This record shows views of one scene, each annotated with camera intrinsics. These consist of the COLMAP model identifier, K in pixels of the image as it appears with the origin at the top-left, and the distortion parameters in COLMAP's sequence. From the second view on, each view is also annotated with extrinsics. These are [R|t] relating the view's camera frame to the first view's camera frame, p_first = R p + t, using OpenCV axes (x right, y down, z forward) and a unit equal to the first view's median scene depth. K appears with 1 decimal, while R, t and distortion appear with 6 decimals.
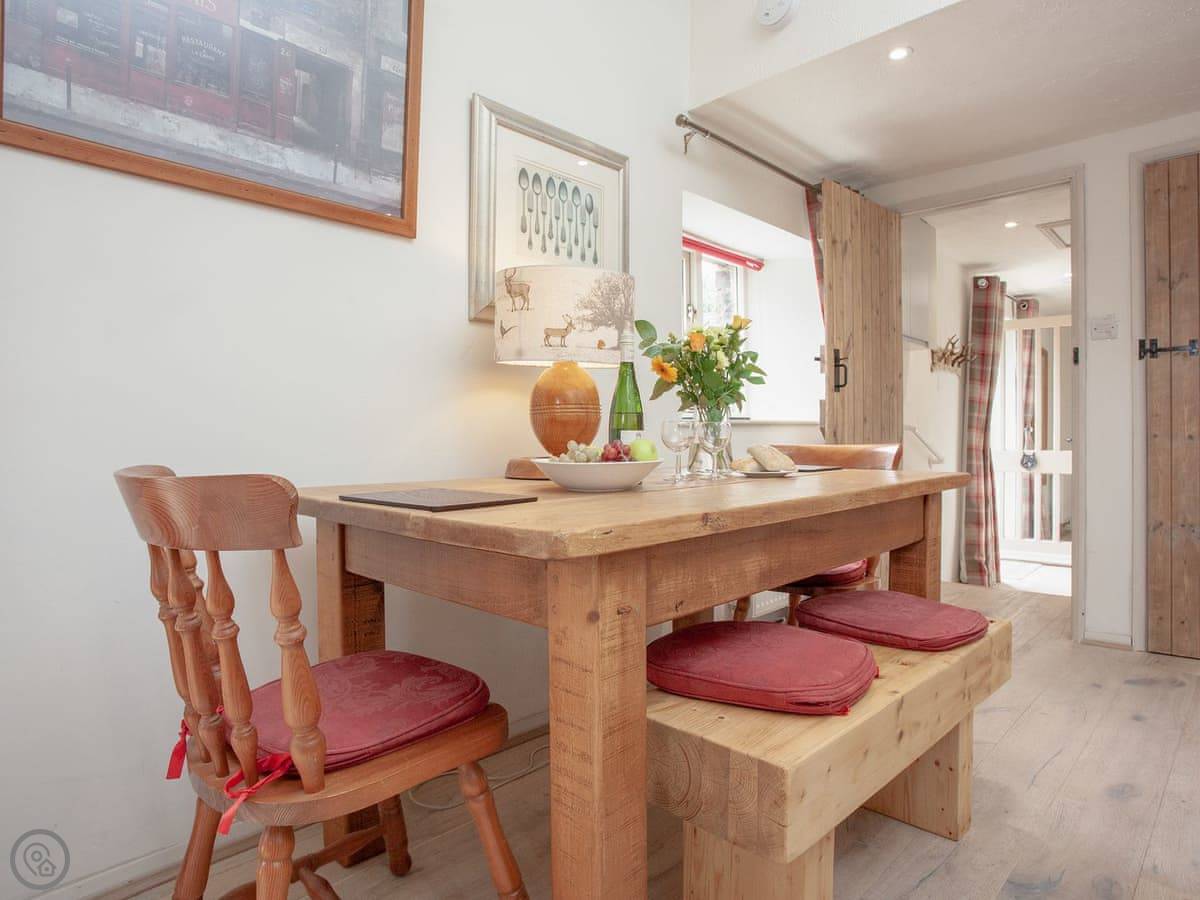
lens RADIAL K [[707.9, 0, 600.0], [0, 707.9, 450.0], [0, 0, 1]] dist [-0.065723, 0.000591]
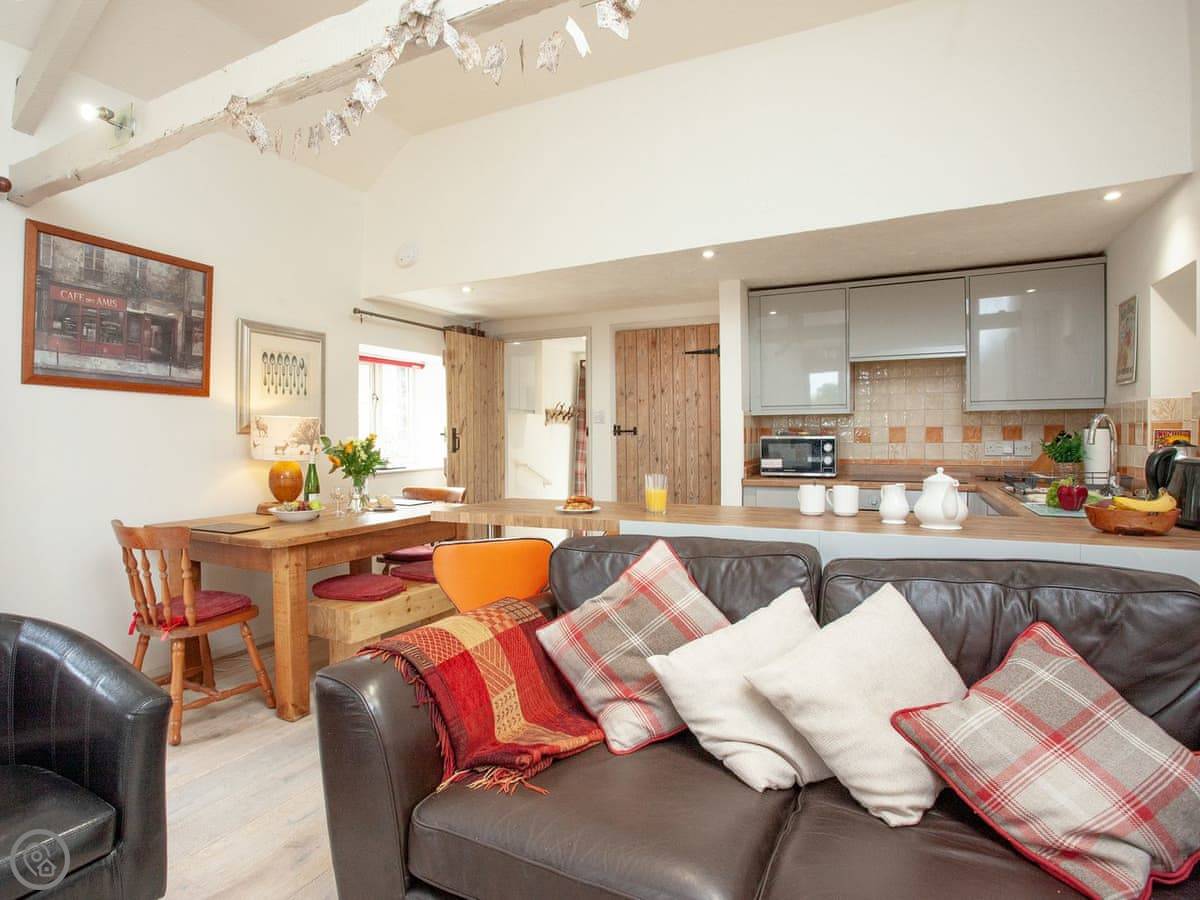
lens RADIAL K [[684.0, 0, 530.7], [0, 684.0, 443.2], [0, 0, 1]] dist [-0.061397, 0.000279]
pose [[0.967061, -0.003676, 0.254516, 0.142787], [0.006497, 0.999926, -0.010246, -0.143204], [-0.254460, 0.011562, 0.967014, -1.143376]]
